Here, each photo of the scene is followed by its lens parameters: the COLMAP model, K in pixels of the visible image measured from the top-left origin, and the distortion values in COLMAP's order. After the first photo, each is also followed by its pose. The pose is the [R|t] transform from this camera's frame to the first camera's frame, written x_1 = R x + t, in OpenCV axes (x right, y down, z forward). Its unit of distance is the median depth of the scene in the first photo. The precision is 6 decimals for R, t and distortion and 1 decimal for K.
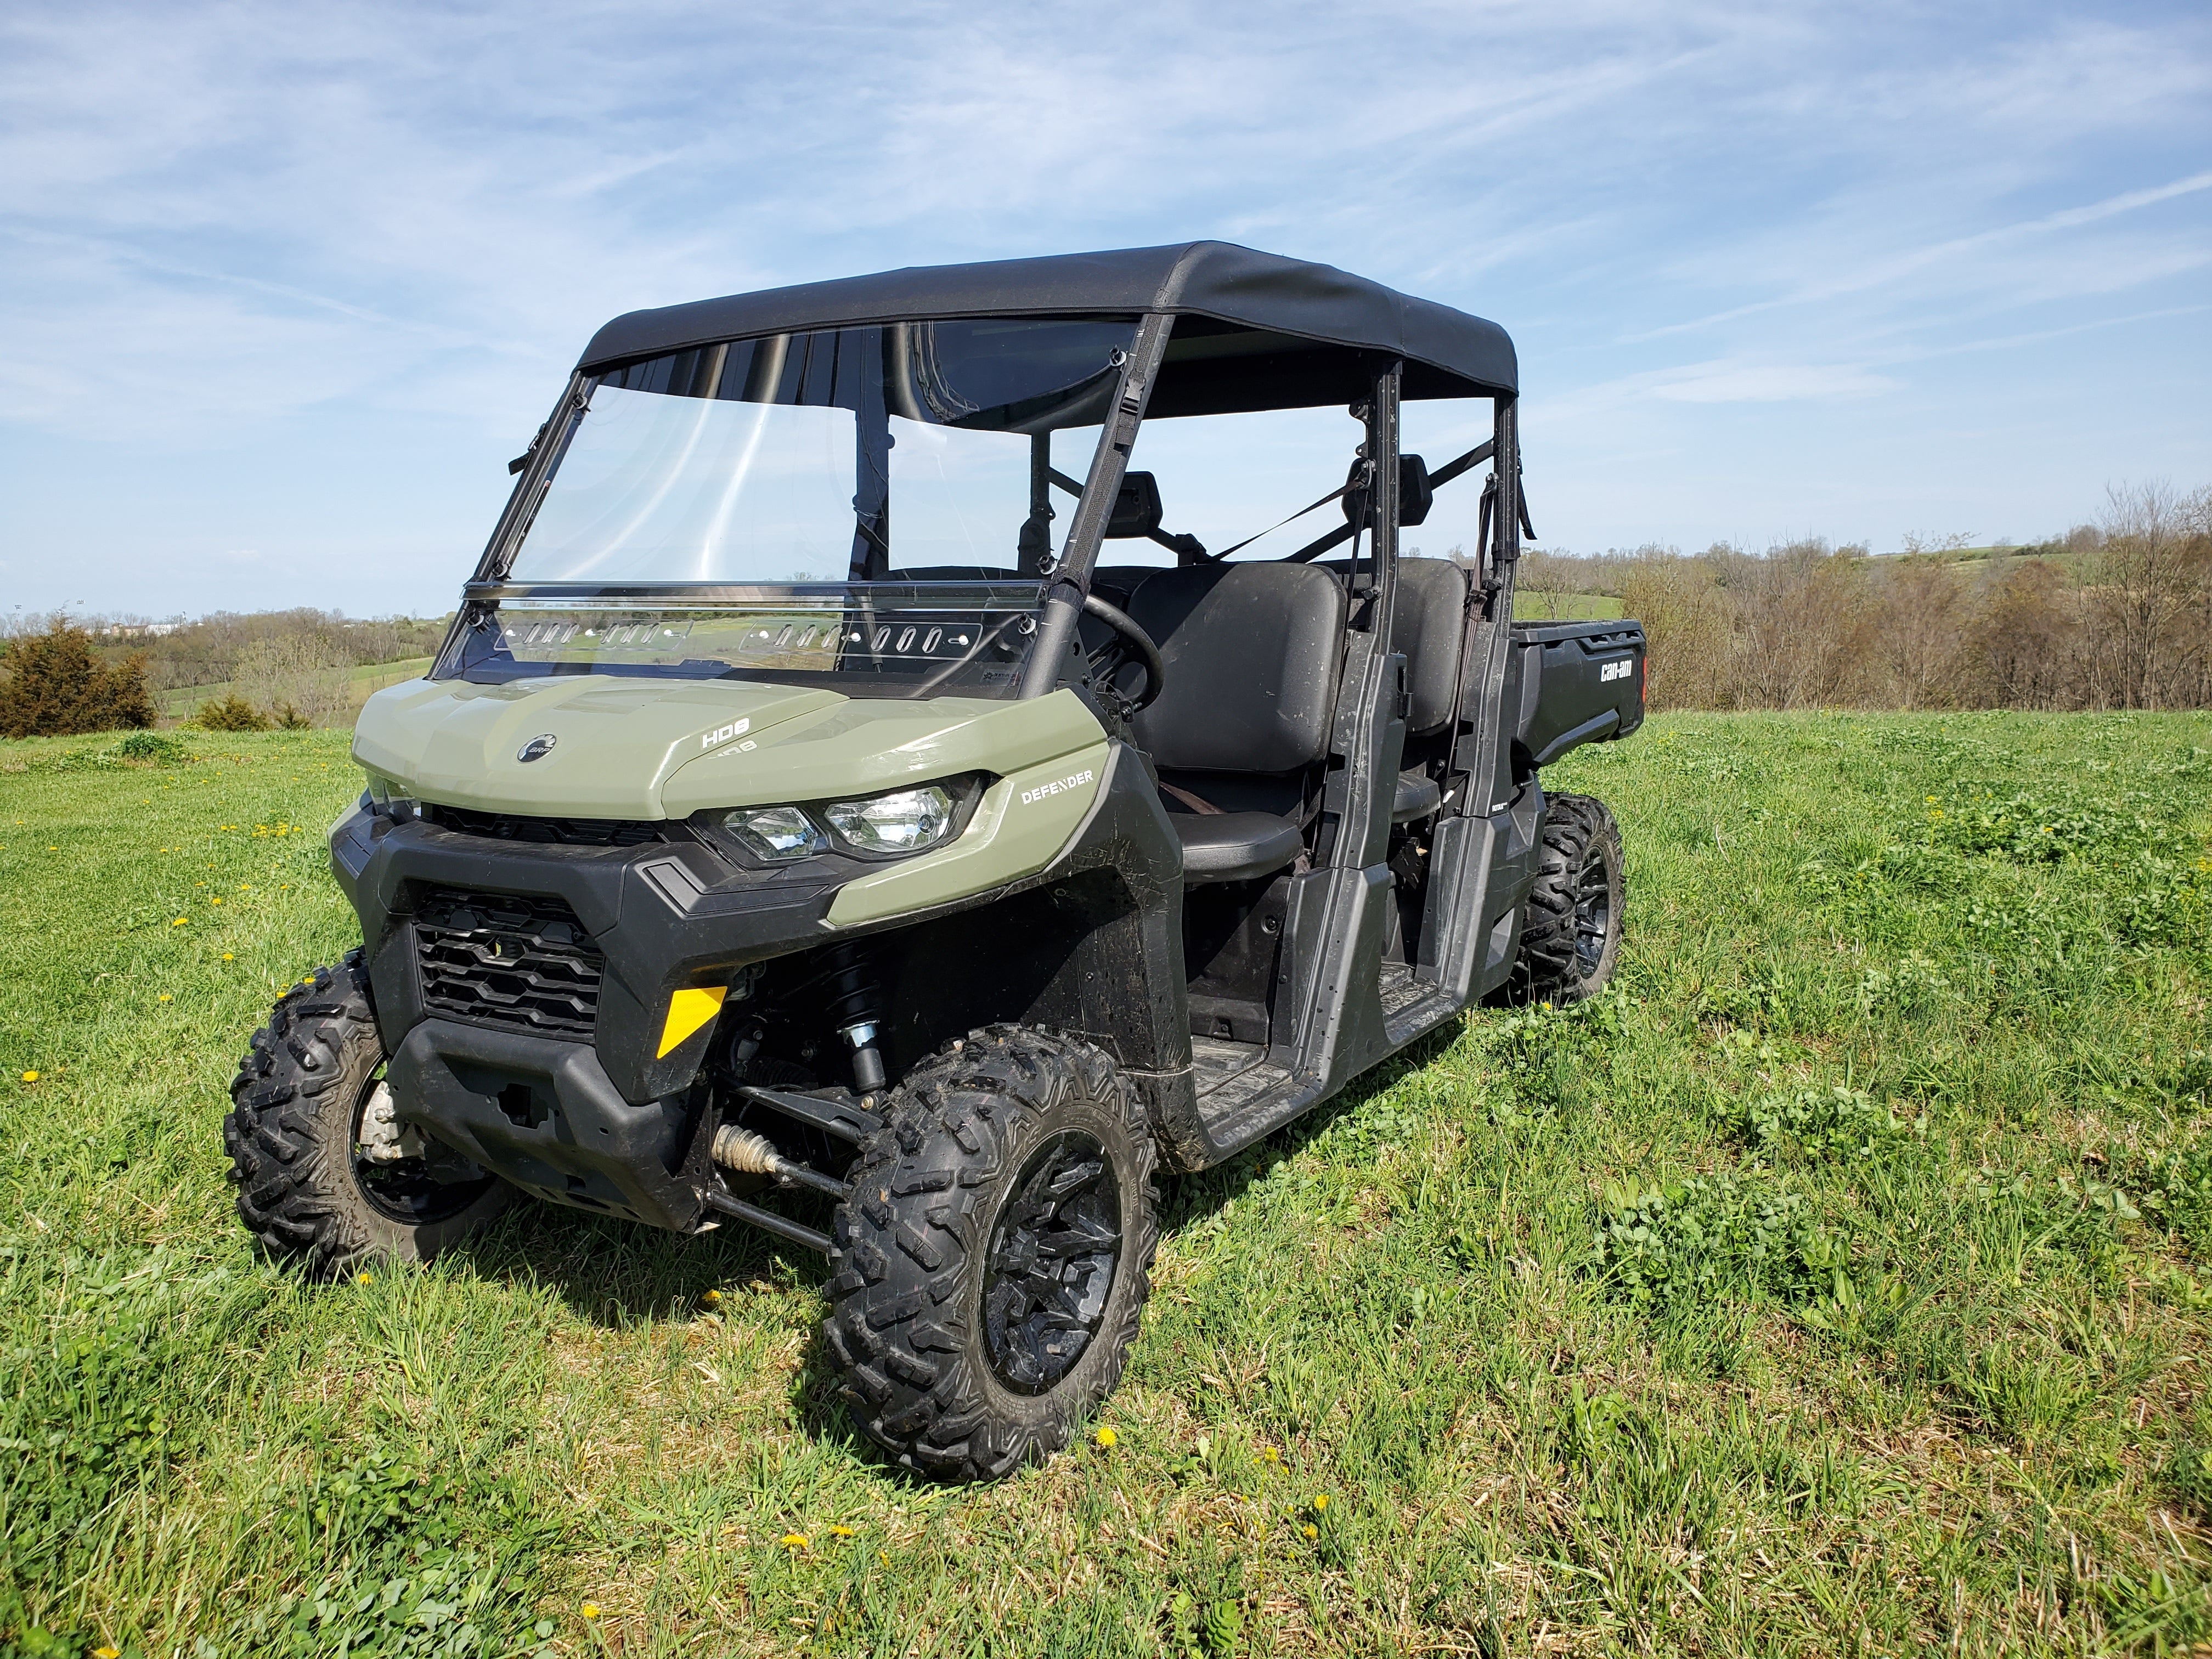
lens RADIAL K [[1716.7, 0, 1105.4], [0, 1716.7, 779.4], [0, 0, 1]] dist [0.044729, -0.160557]
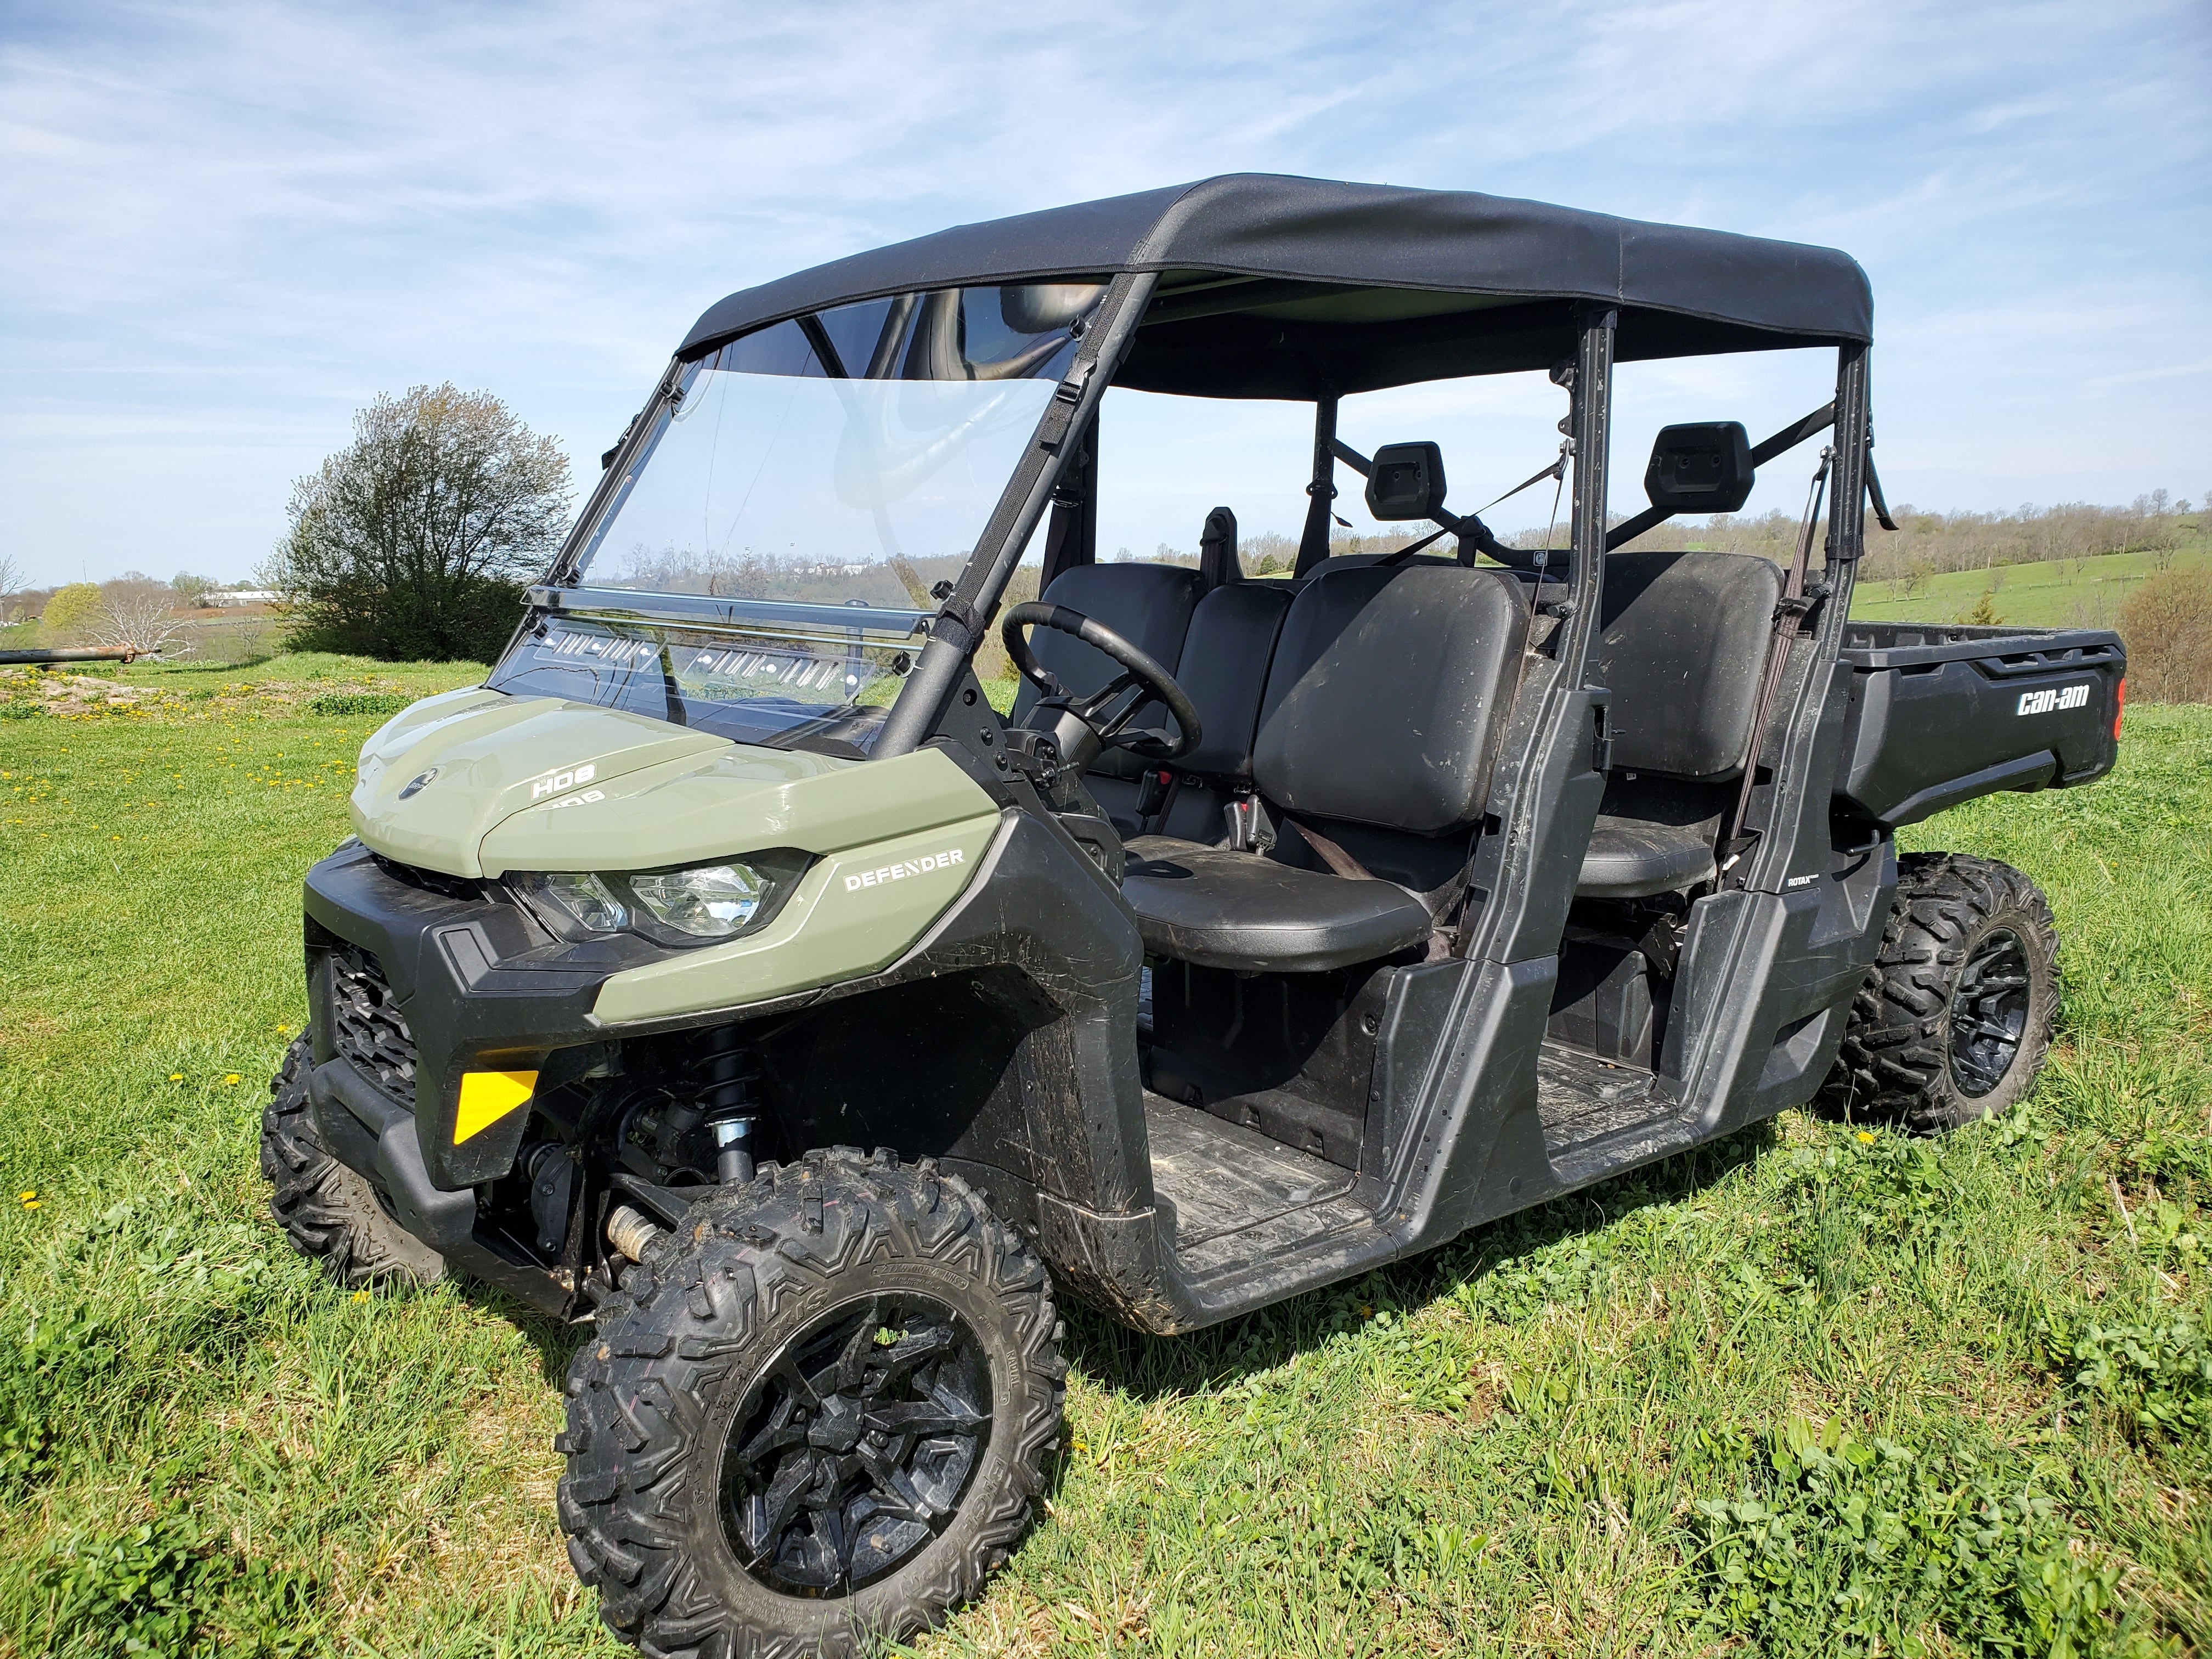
lens RADIAL K [[1716.7, 0, 1105.4], [0, 1716.7, 779.4], [0, 0, 1]] dist [0.044729, -0.160557]
pose [[0.932018, 0.057617, -0.357803, 0.251314], [-0.046588, 0.998138, 0.039377, -0.053843], [0.359405, -0.020031, 0.932967, 0.197672]]
